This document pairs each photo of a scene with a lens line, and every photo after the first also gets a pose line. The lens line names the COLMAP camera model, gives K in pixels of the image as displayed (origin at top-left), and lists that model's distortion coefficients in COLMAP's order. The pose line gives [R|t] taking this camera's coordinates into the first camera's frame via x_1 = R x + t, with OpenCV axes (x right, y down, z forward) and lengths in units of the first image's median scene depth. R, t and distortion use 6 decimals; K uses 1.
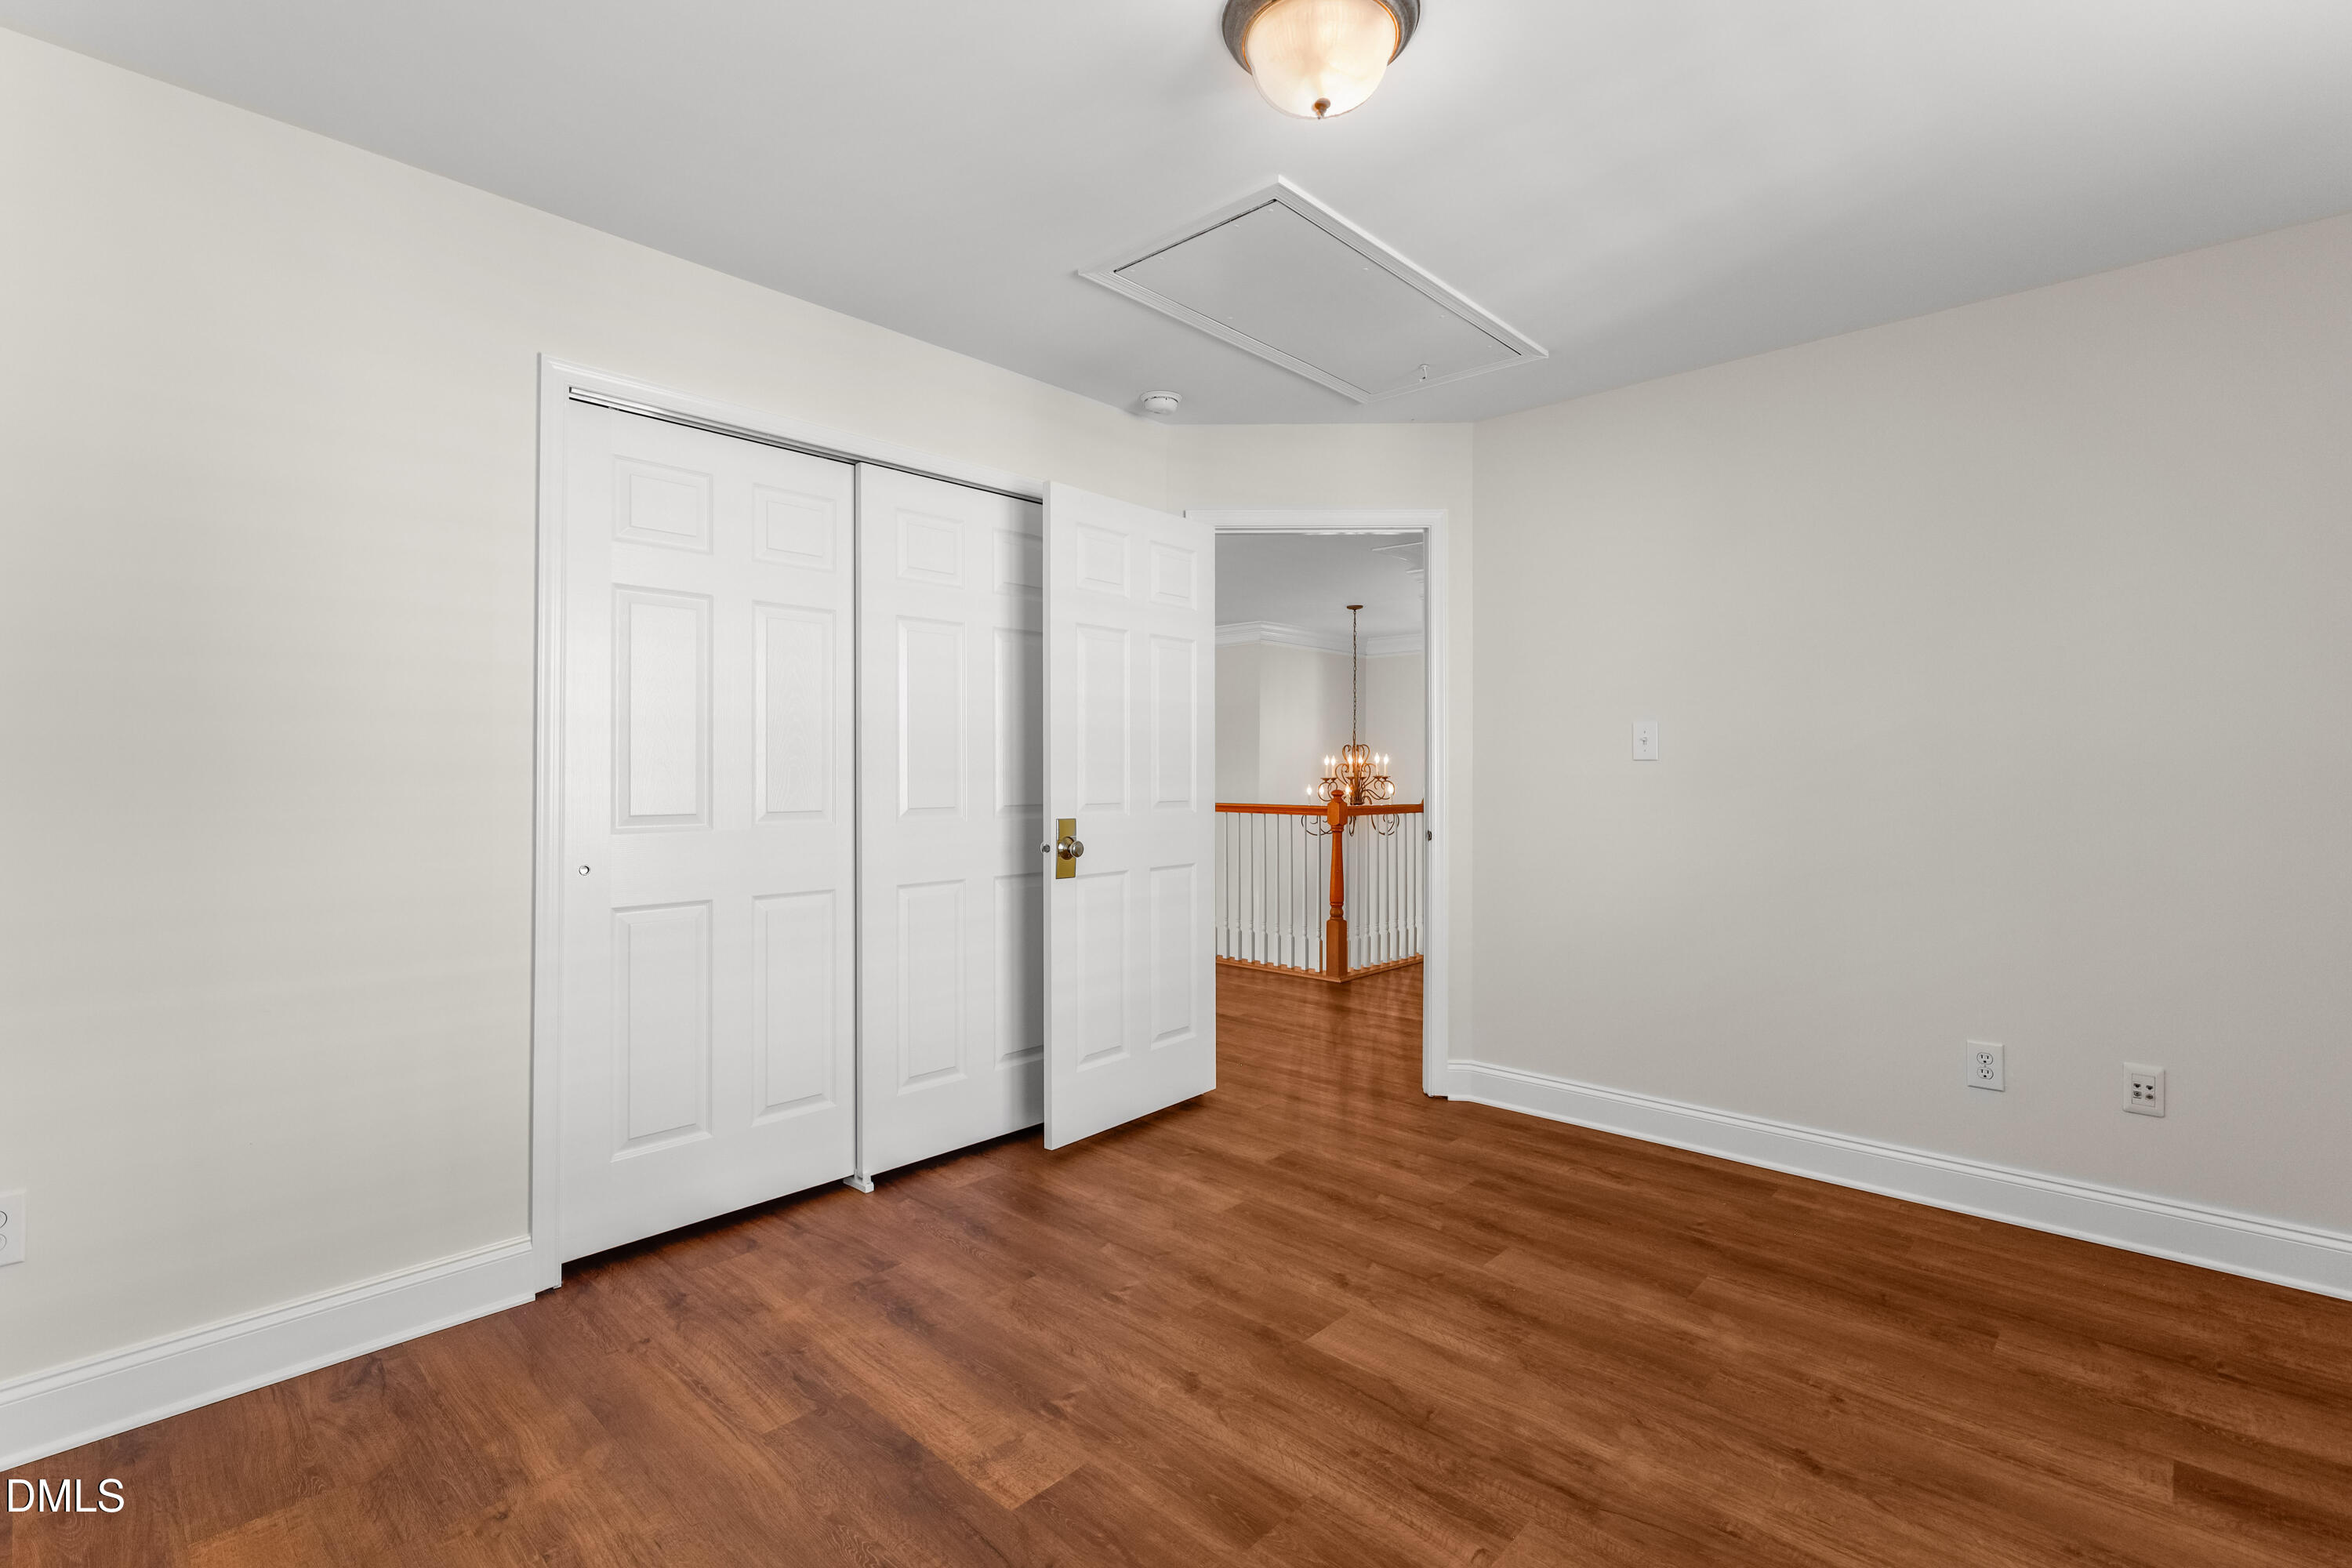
lens RADIAL K [[1063.3, 0, 1174.4], [0, 1063.3, 807.2], [0, 0, 1]] dist [0.000442, -0.000518]
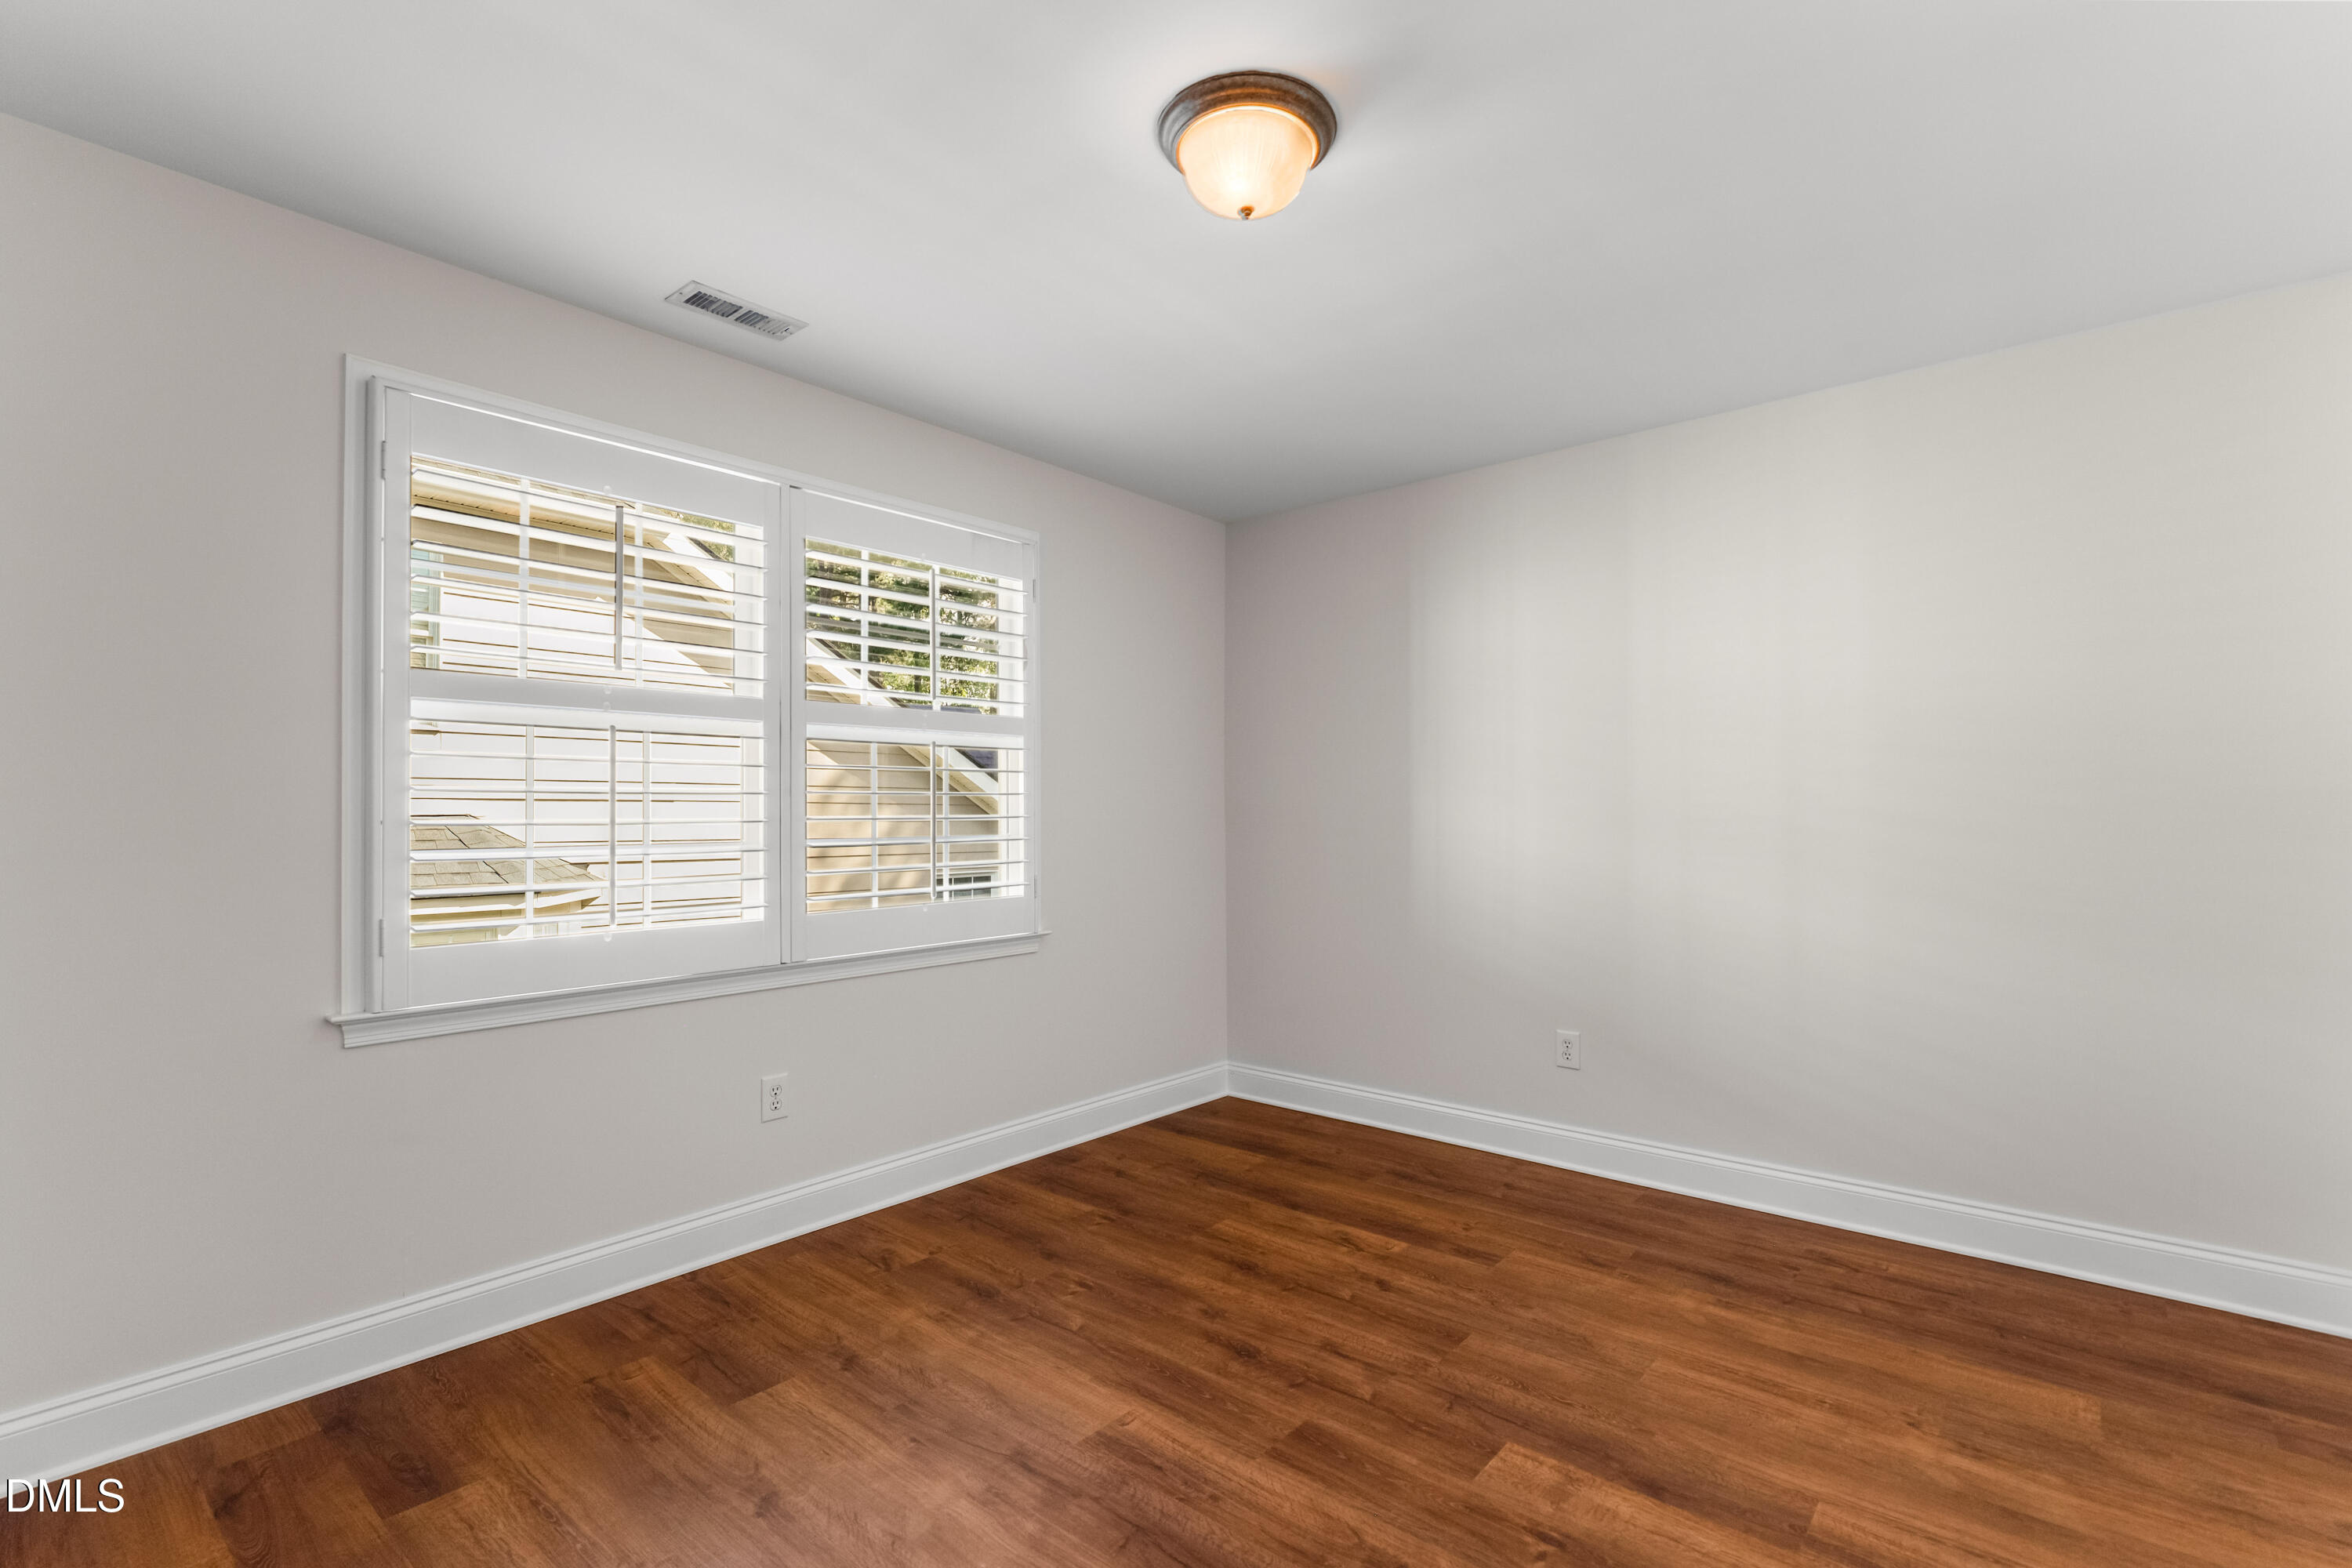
lens RADIAL K [[1063.3, 0, 1174.4], [0, 1063.3, 807.2], [0, 0, 1]] dist [0.000442, -0.000518]
pose [[-0.998628, 0.000399, -0.052362, 0.263403], [-0.000913, 0.999686, 0.025045, -0.070460], [0.052355, 0.025058, -0.998314, 2.020343]]
